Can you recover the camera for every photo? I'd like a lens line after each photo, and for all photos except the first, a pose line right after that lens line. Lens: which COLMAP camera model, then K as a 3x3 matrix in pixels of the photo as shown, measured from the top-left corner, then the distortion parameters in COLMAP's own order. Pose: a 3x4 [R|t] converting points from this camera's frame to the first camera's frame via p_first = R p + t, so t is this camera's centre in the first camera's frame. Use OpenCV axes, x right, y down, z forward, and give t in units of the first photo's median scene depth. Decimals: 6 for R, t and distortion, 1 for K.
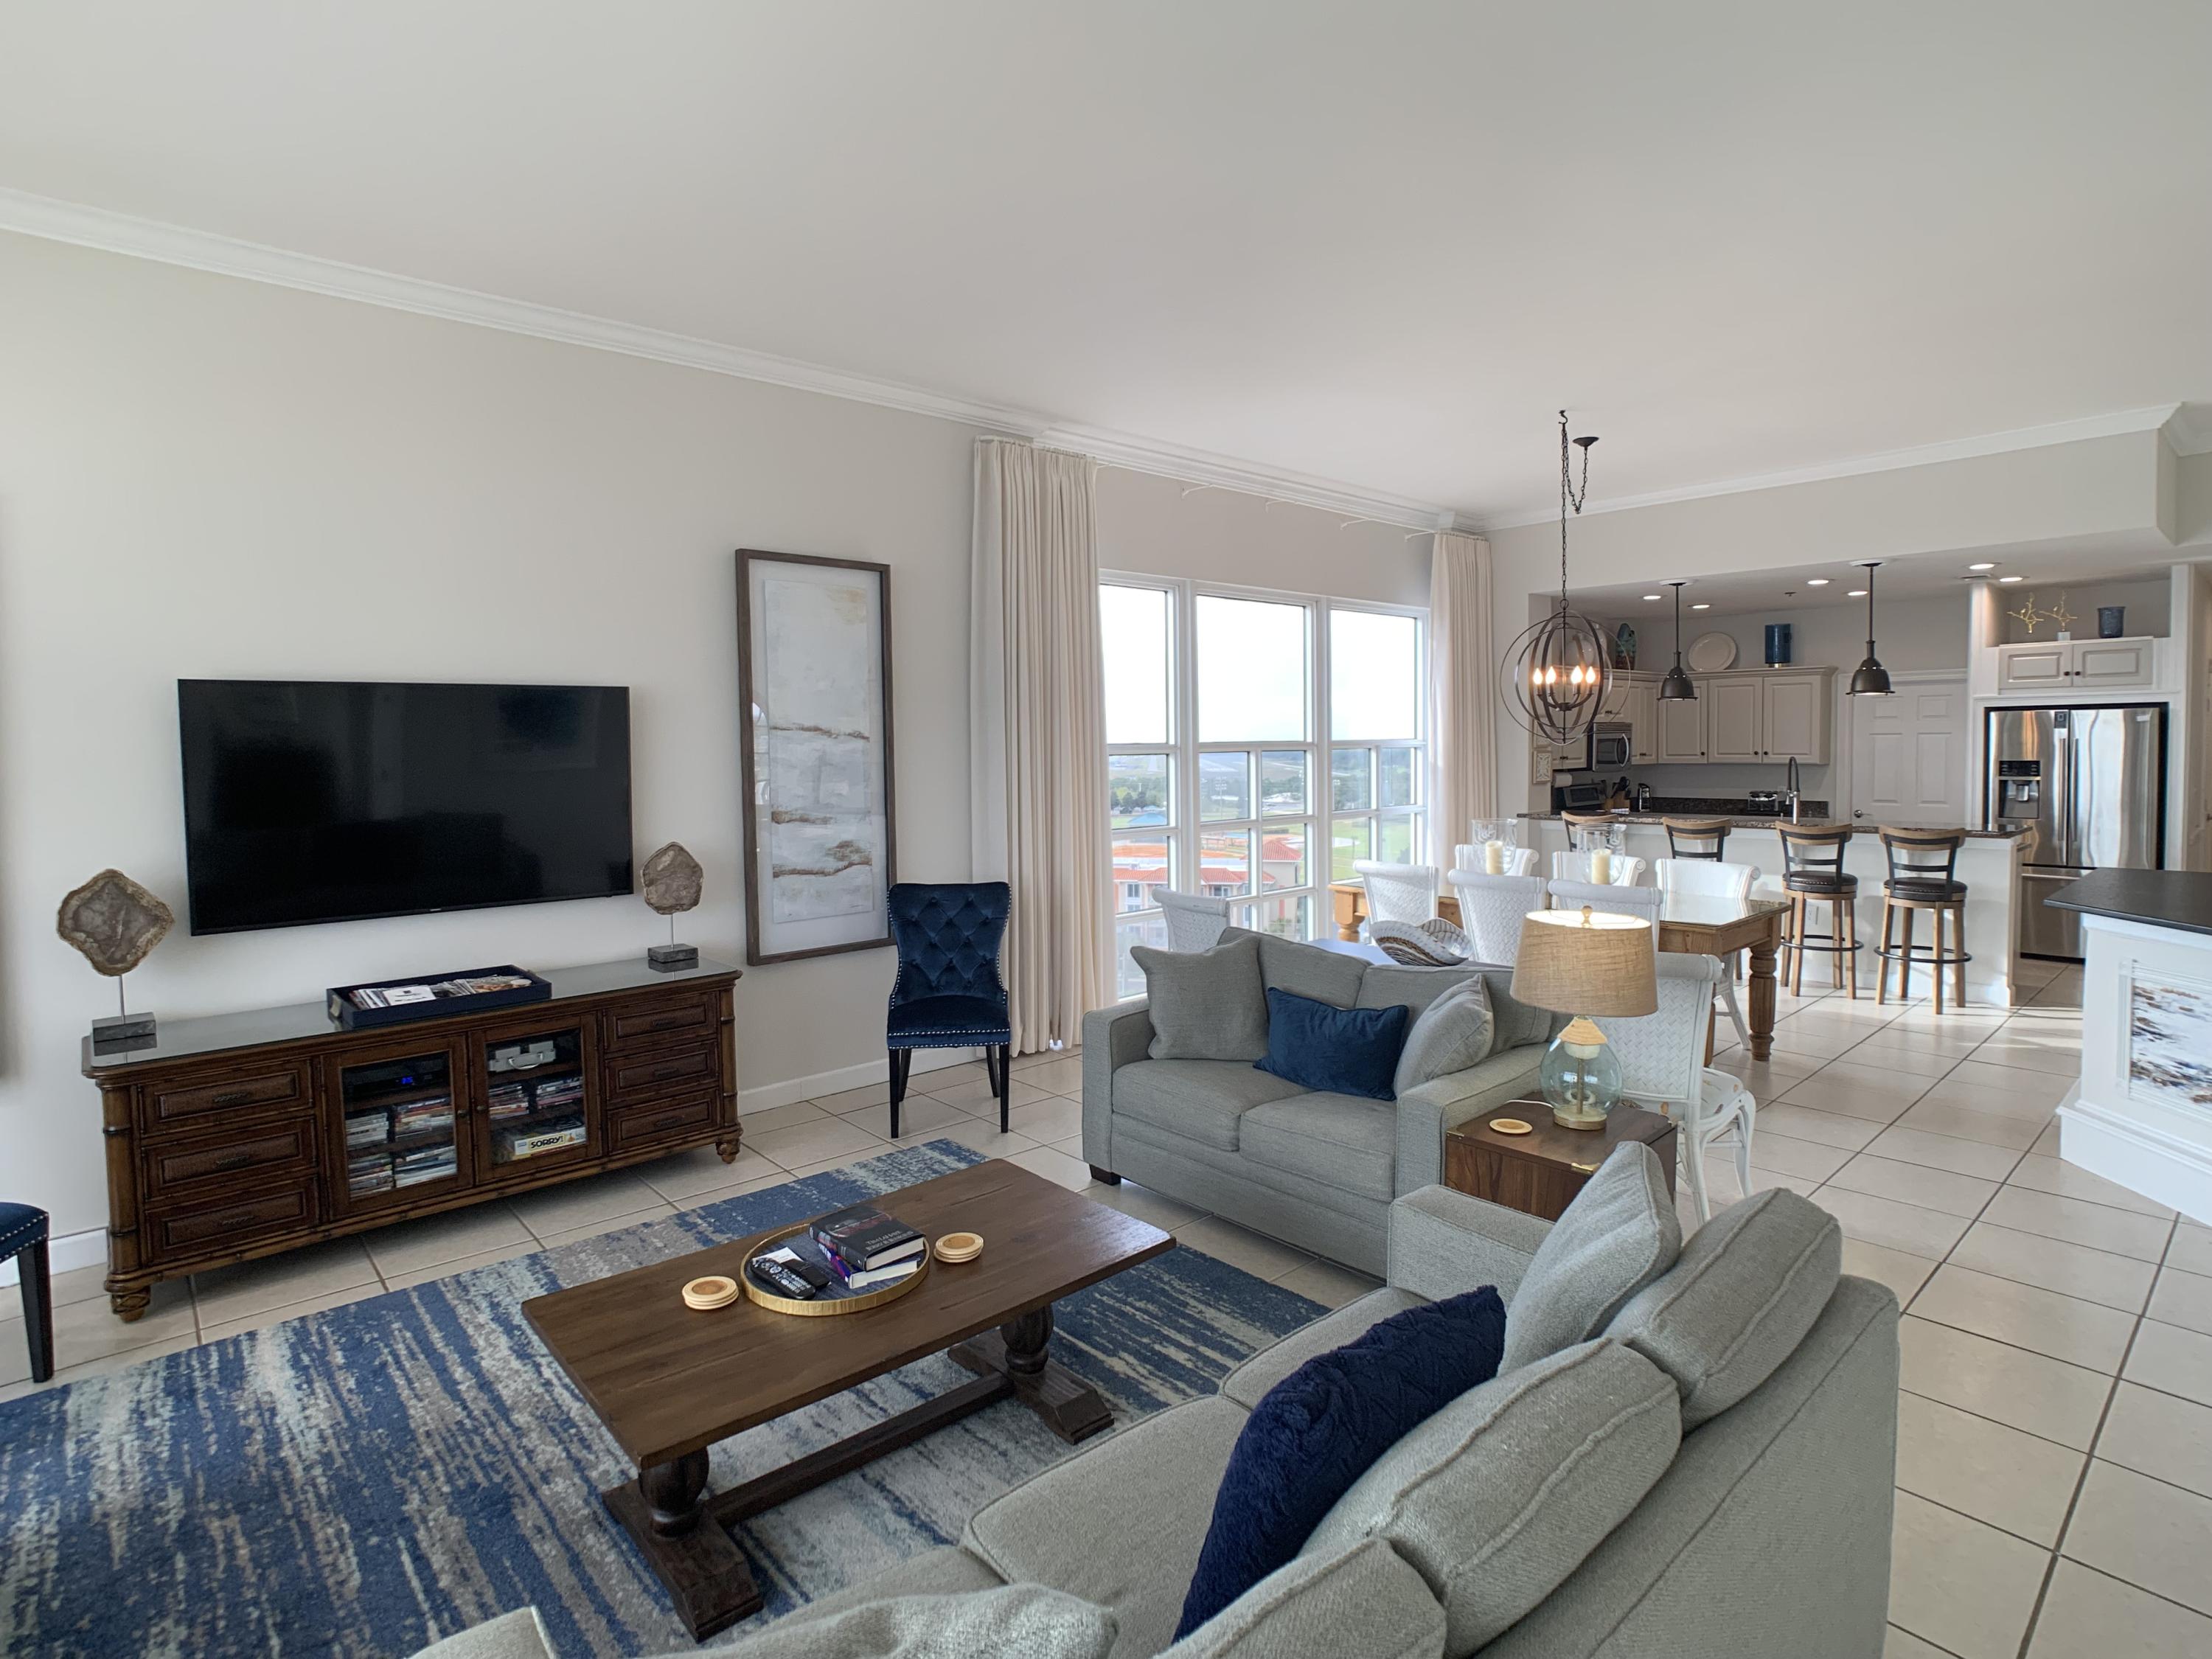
lens RADIAL K [[1145.5, 0, 1093.4], [0, 1145.5, 827.1], [0, 0, 1]] dist [-0.016823, 0.005884]
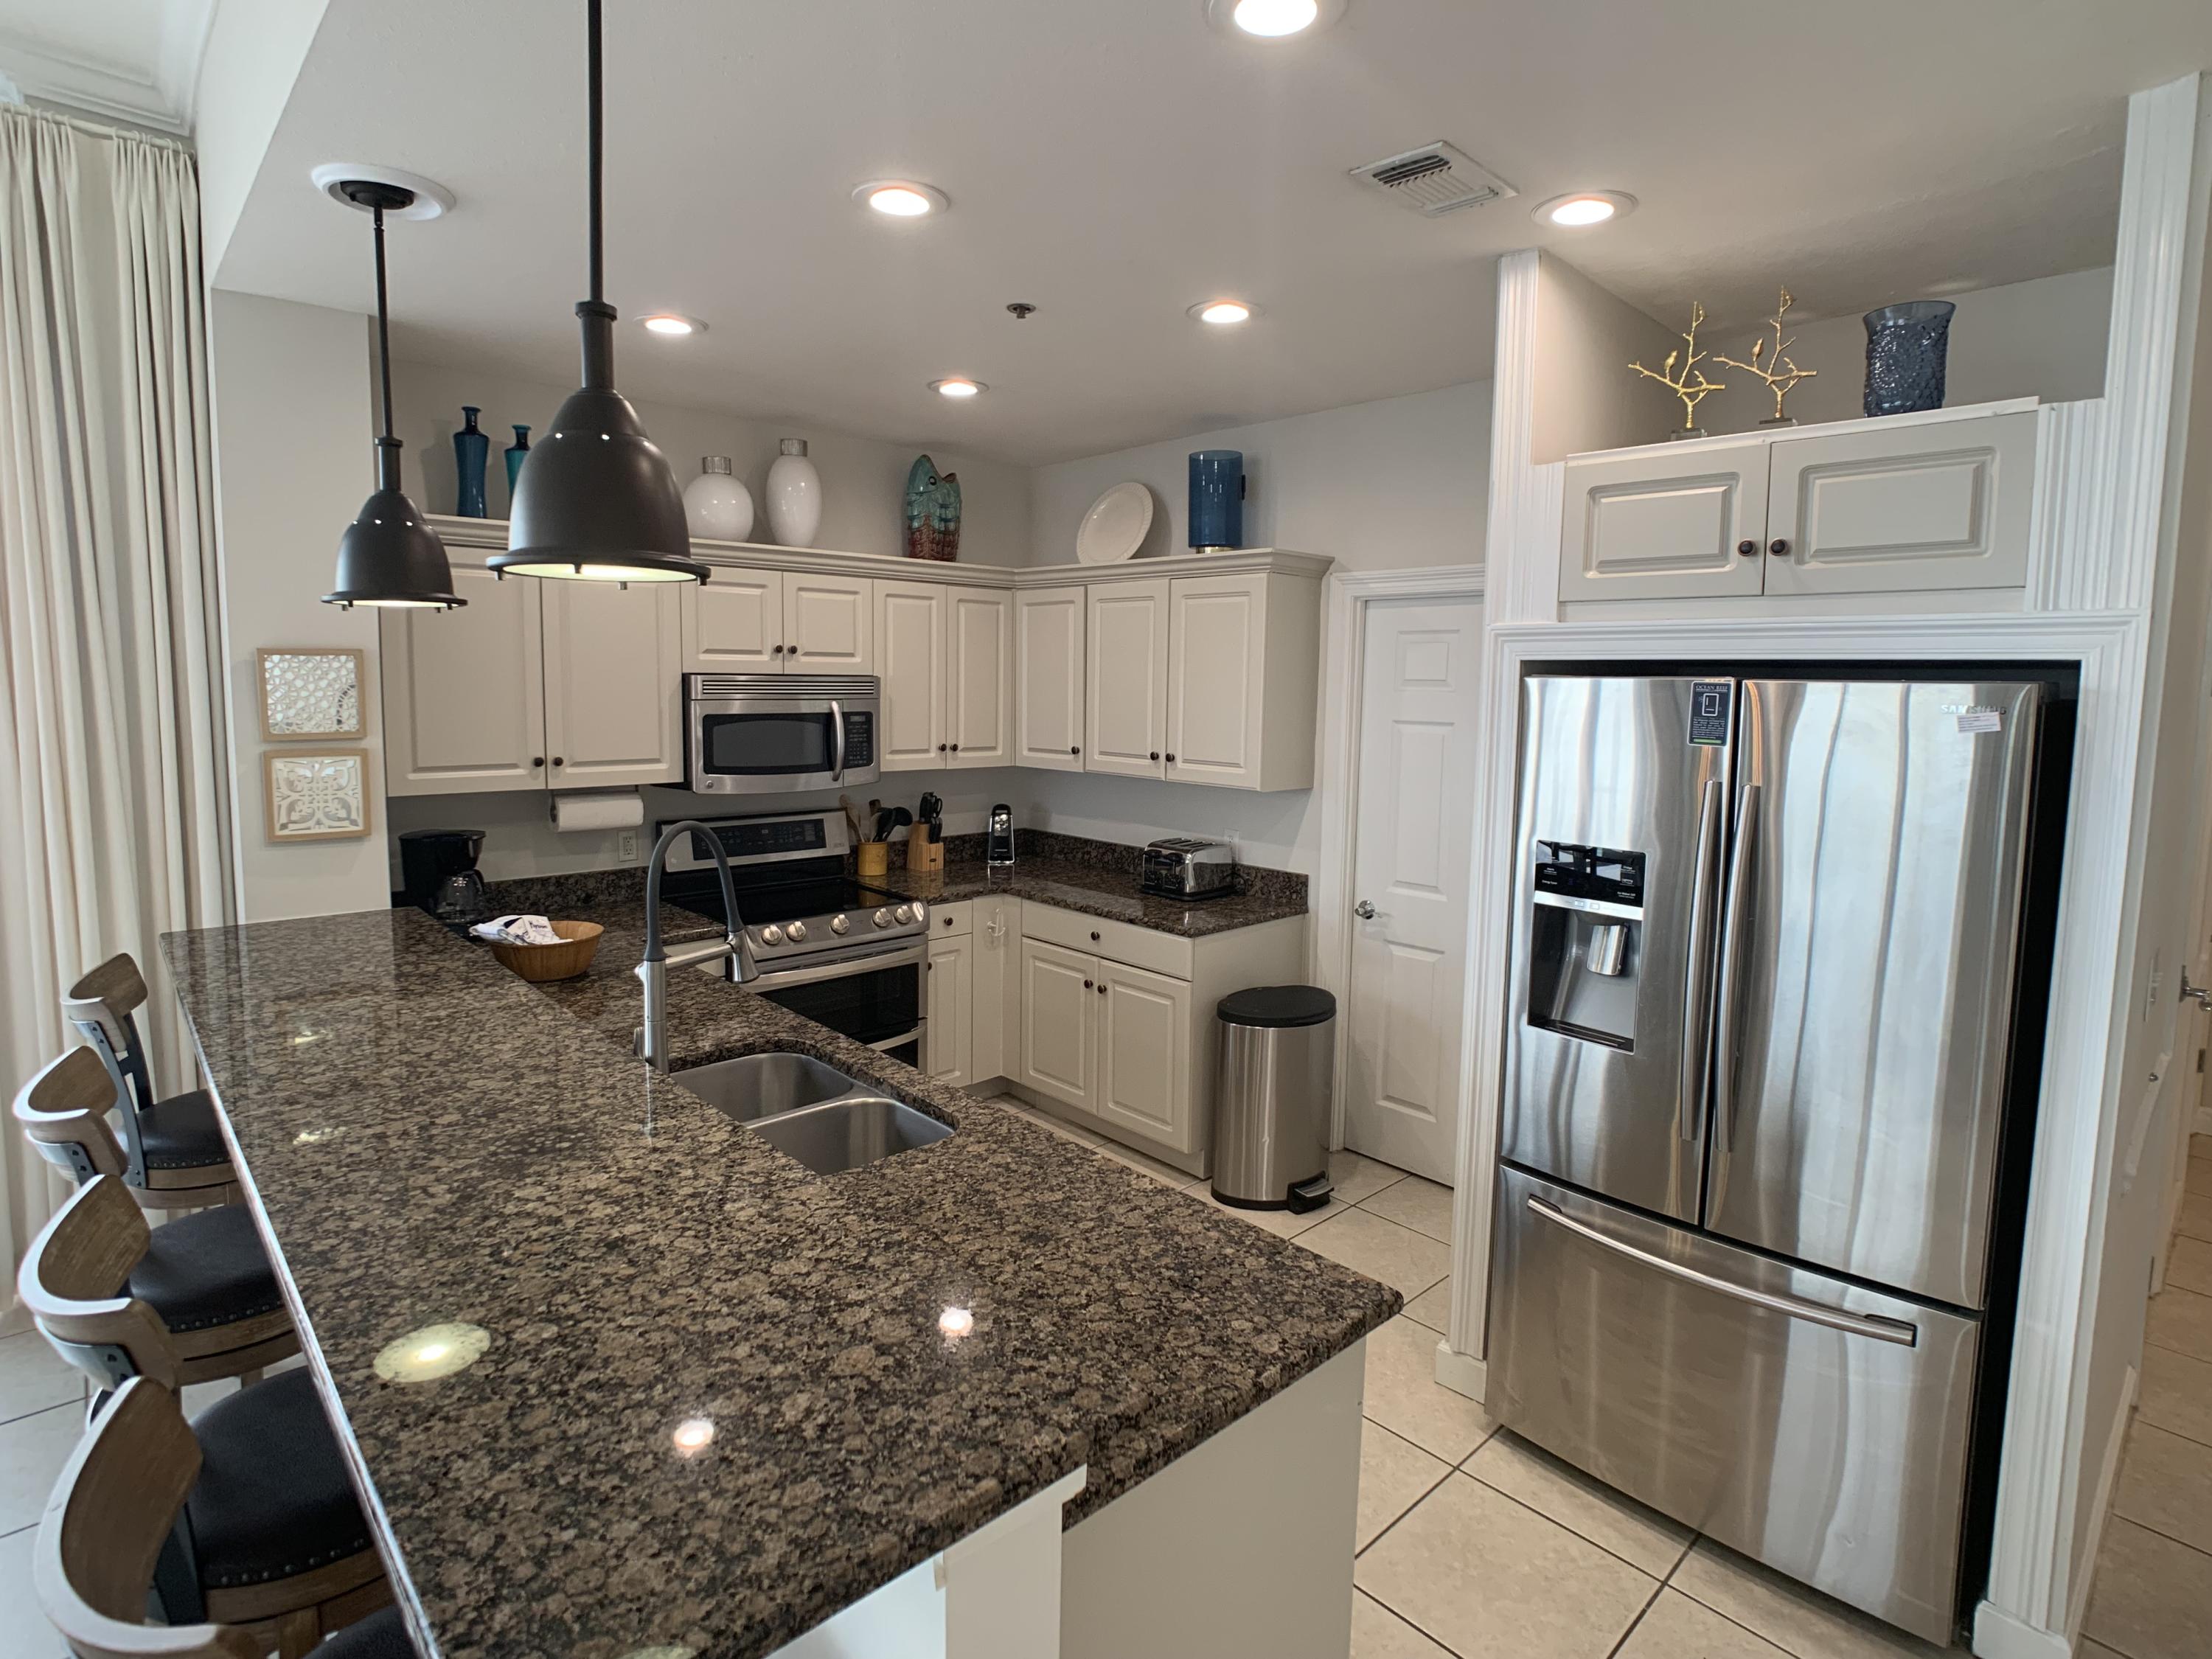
lens RADIAL K [[1145.5, 0, 1107.6], [0, 1145.5, 810.7], [0, 0, 1]] dist [-0.016823, 0.005884]
pose [[0.998277, 0.026176, 0.052509, 0.634842], [-0.028257, 0.998829, 0.039282, -0.071326], [-0.051419, -0.040698, 0.997848, 0.668466]]
